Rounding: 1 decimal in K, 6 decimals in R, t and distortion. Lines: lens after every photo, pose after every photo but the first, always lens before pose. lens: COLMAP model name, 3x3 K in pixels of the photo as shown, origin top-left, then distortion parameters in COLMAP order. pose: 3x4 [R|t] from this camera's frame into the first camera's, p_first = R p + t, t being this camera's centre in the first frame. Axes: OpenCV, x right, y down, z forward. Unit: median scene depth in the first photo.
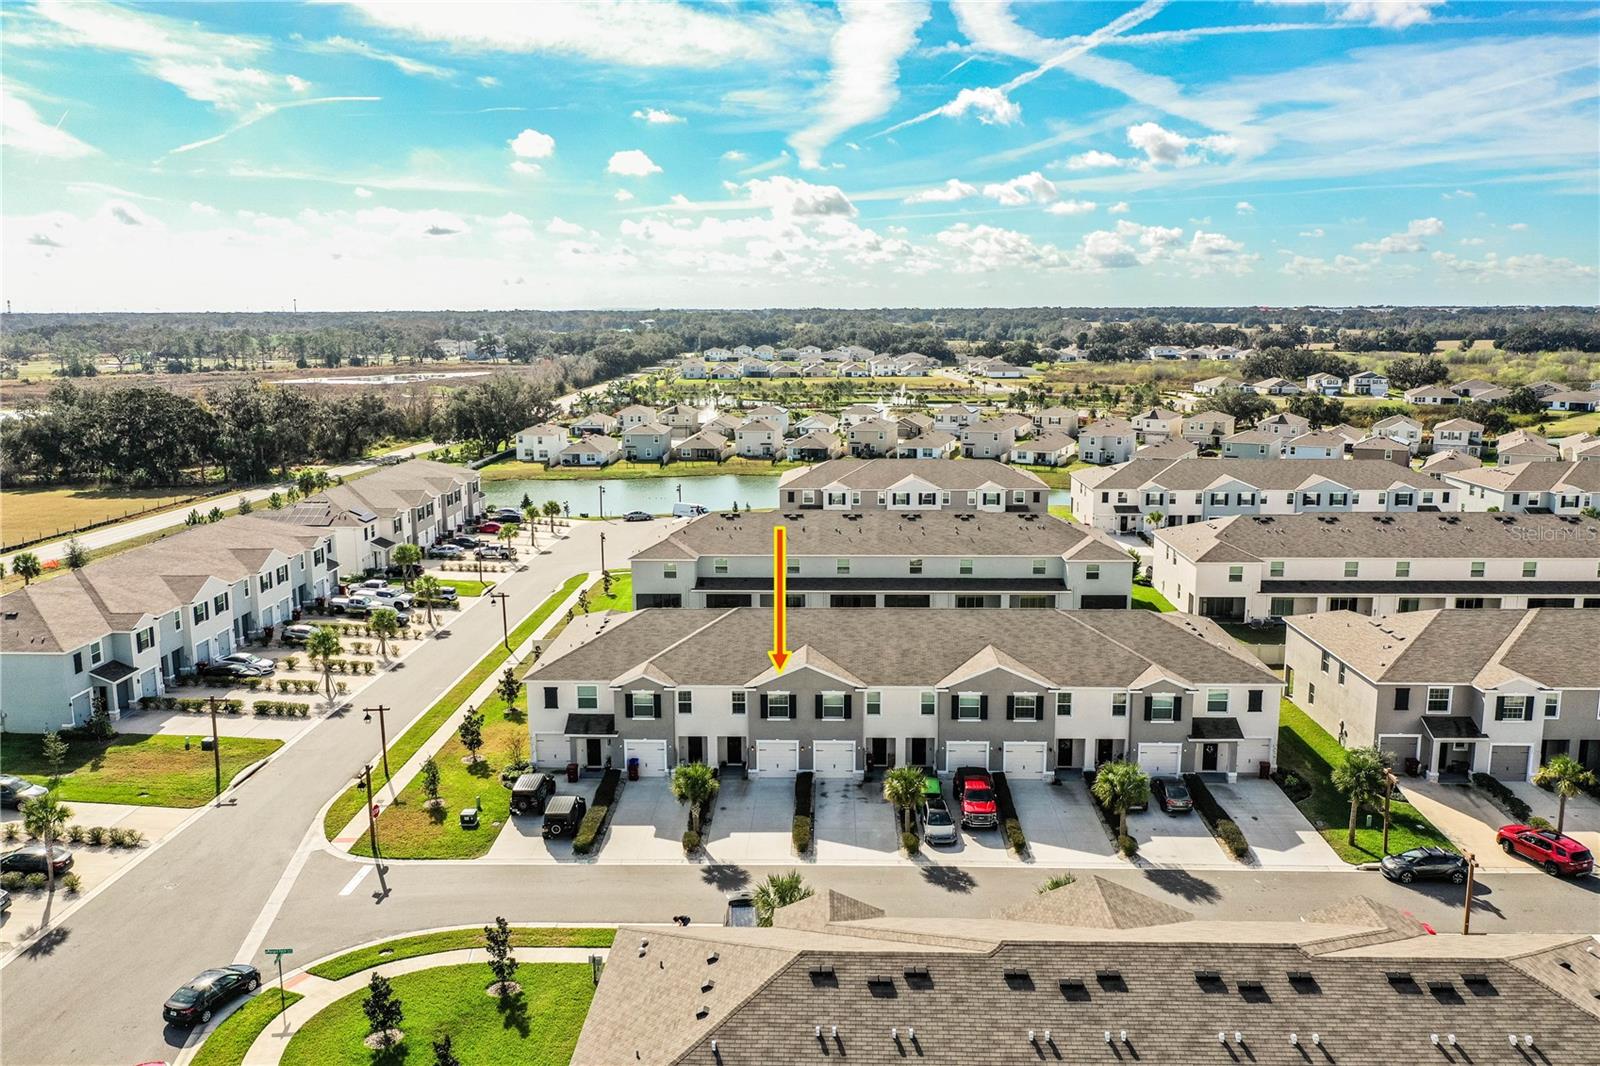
lens RADIAL K [[1272.8, 0, 798.2], [0, 1272.8, 509.2], [0, 0, 1]] dist [-0.000889, 0.001046]
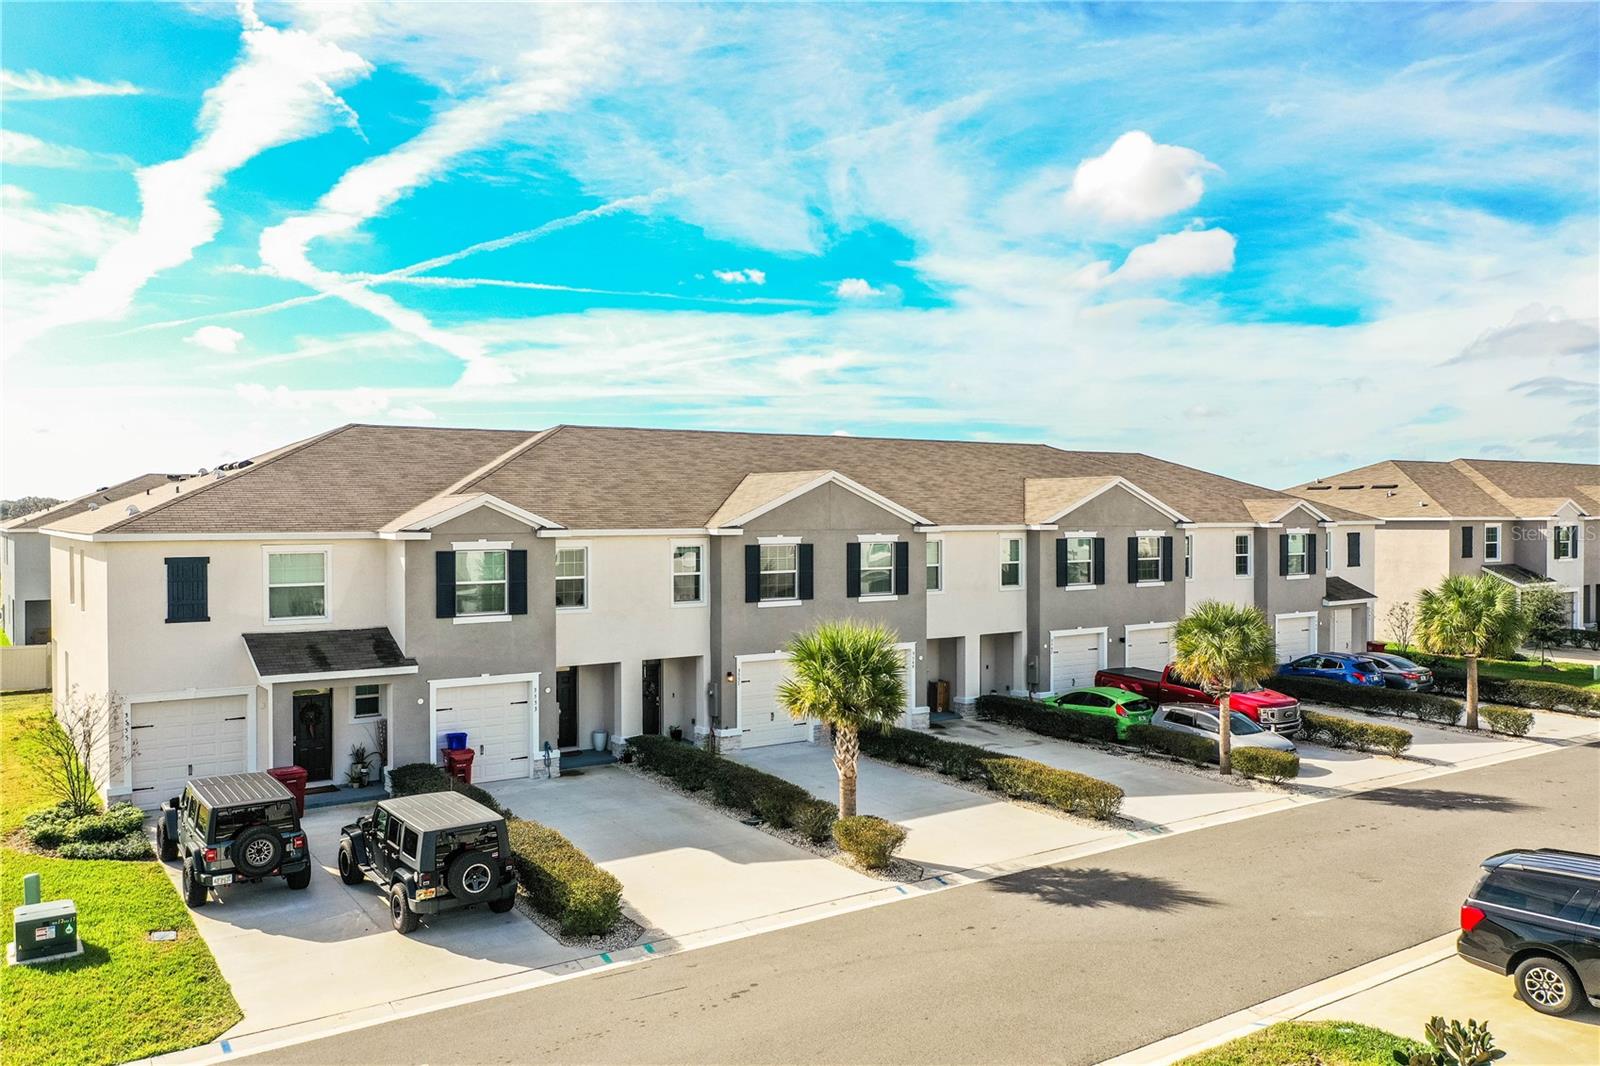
lens RADIAL K [[1270.8, 0, 782.9], [0, 1270.8, 535.4], [0, 0, 1]] dist [0.007828, -0.002459]
pose [[0.803873, -0.006142, 0.594770, -0.269379], [0.094311, 0.988613, -0.117259, 0.189238], [-0.587277, 0.150355, 0.795298, 0.632939]]
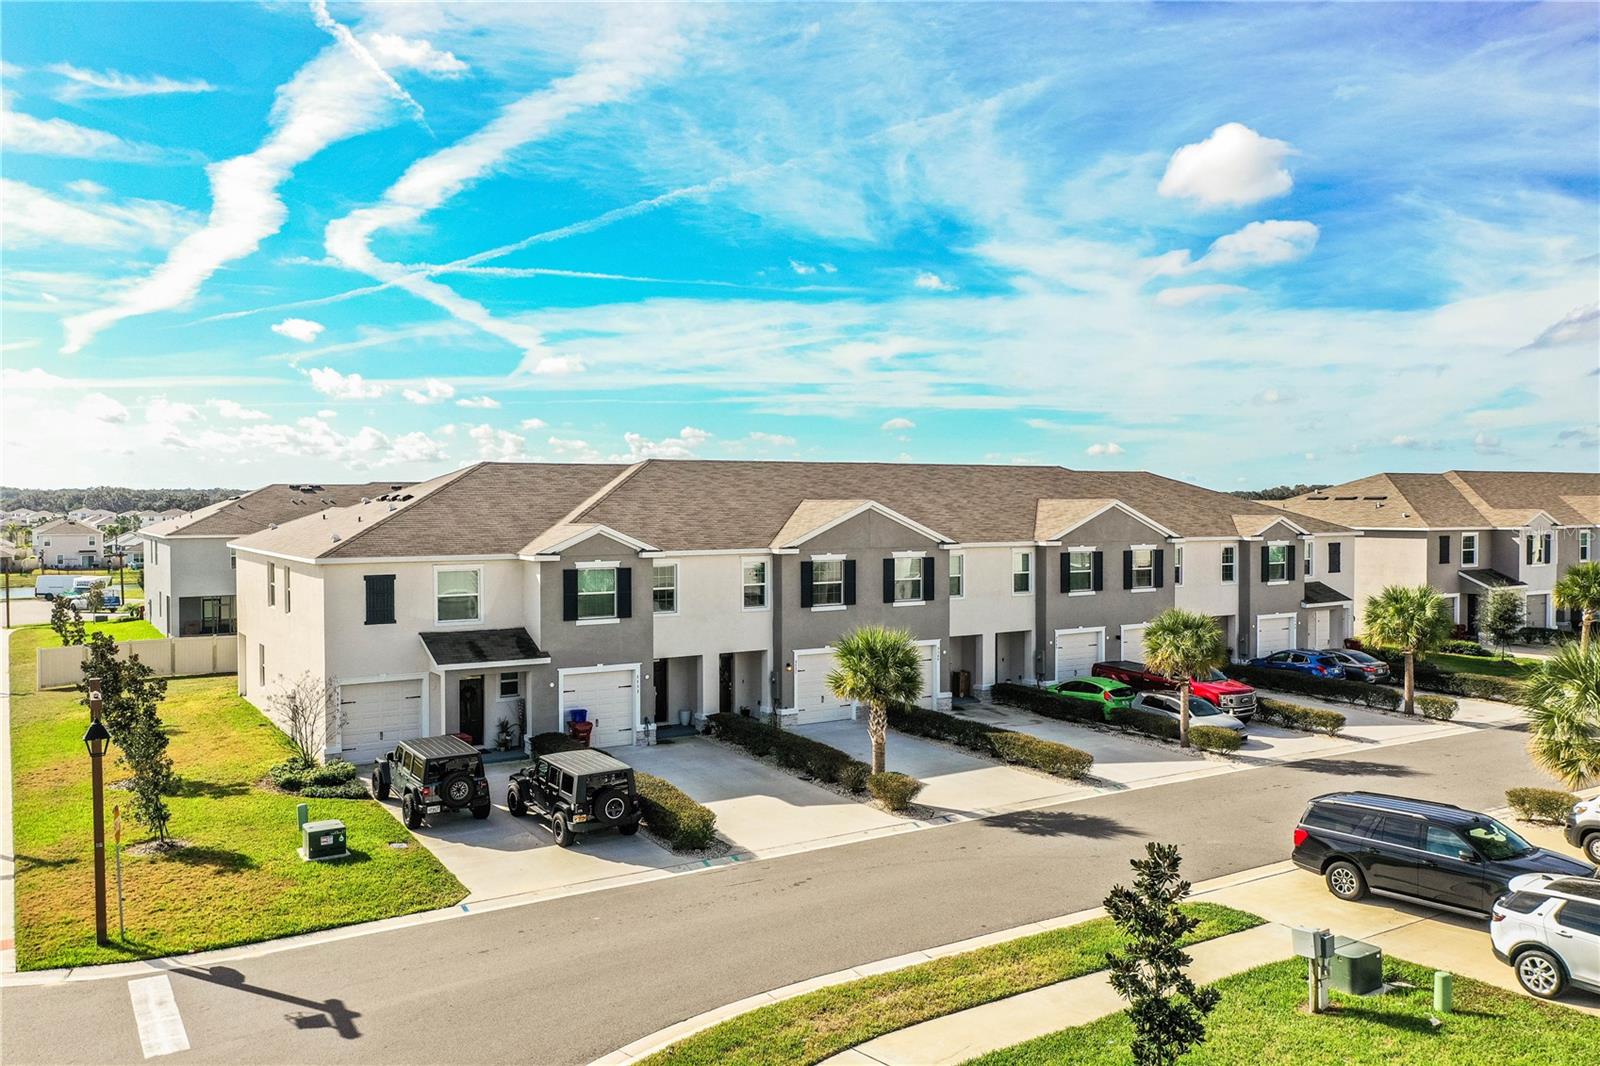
lens RADIAL K [[1289.0, 0, 800.0], [0, 1289.0, 533.0], [0, 0, 1]] dist [0.014072, -0.000013]
pose [[0.822565, -0.010663, 0.568571, -0.332934], [0.088067, 0.990151, -0.108839, 0.188122], [-0.561810, 0.139599, 0.815403, 0.538712]]
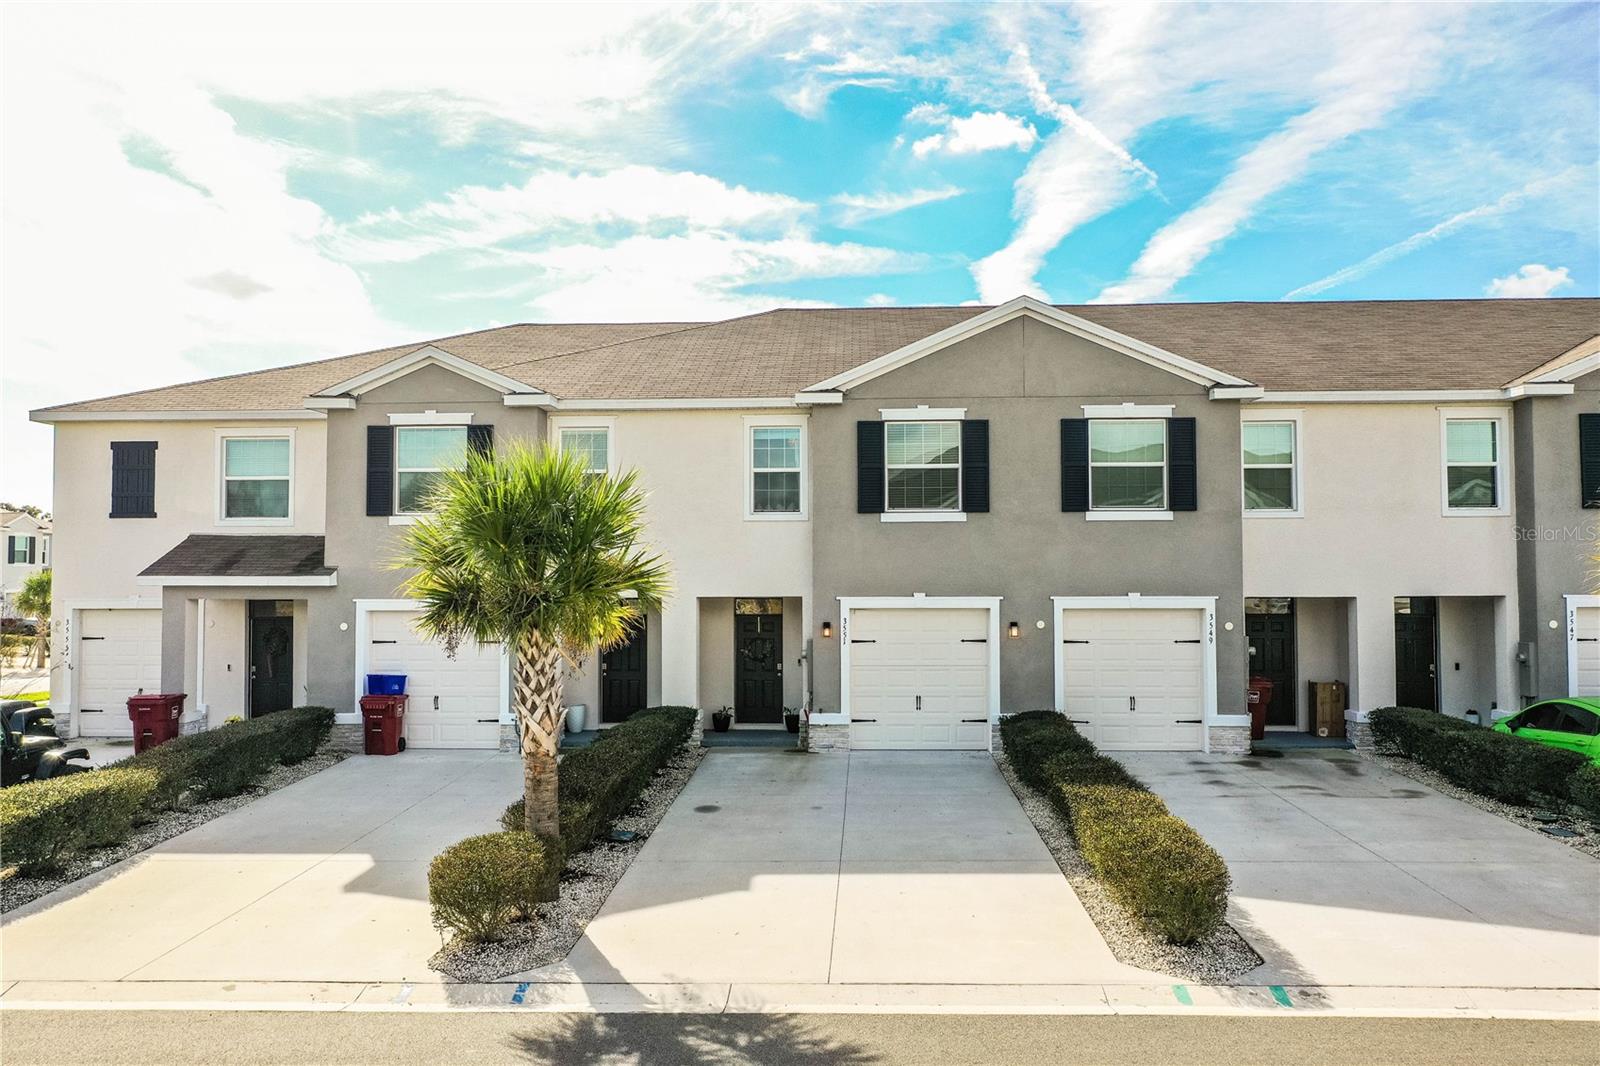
lens RADIAL K [[1250.8, 0, 793.6], [0, 1250.8, 494.6], [0, 0, 1]] dist [0.003019, 0.011659]
pose [[0.999844, 0.002845, -0.017416, -0.037523], [-0.006809, 0.972687, -0.232021, 0.217586], [0.016280, 0.232103, 0.972555, 0.724571]]
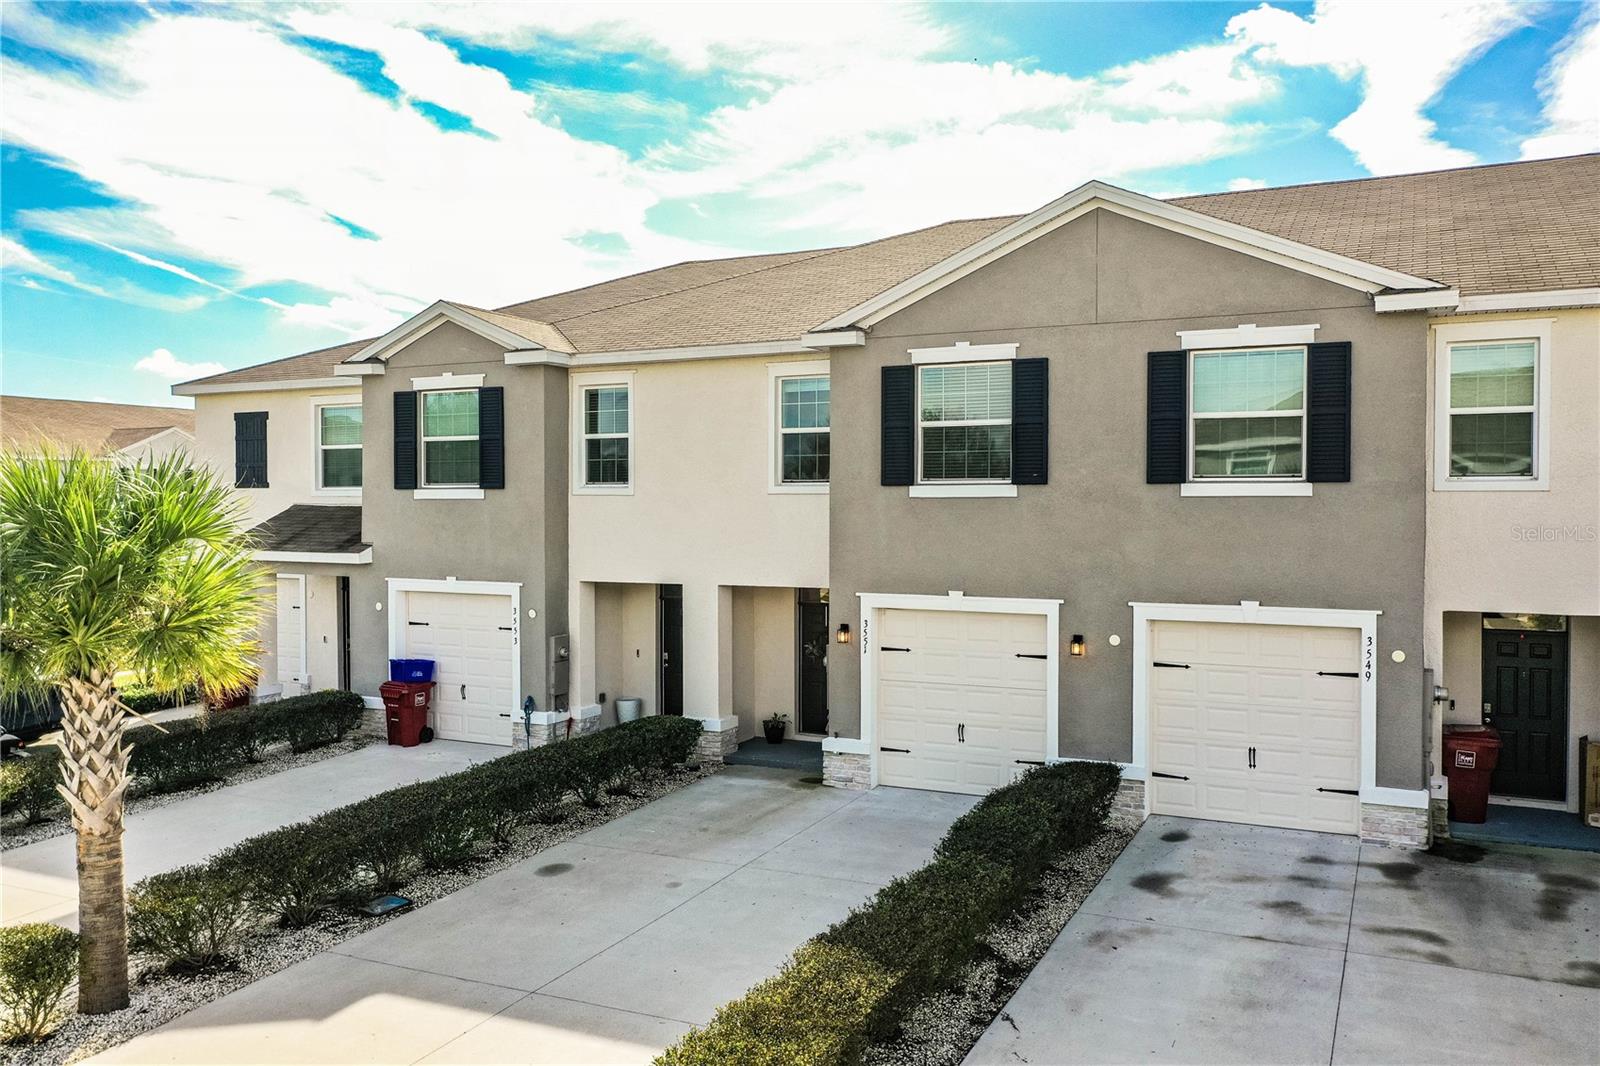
lens RADIAL K [[1272.8, 0, 798.2], [0, 1272.8, 509.2], [0, 0, 1]] dist [-0.000889, 0.001046]
pose [[0.910003, 0.008440, -0.414516, 0.044172], [-0.073676, 0.987172, -0.141645, 0.194579], [0.408003, 0.159437, 0.898951, 0.789506]]
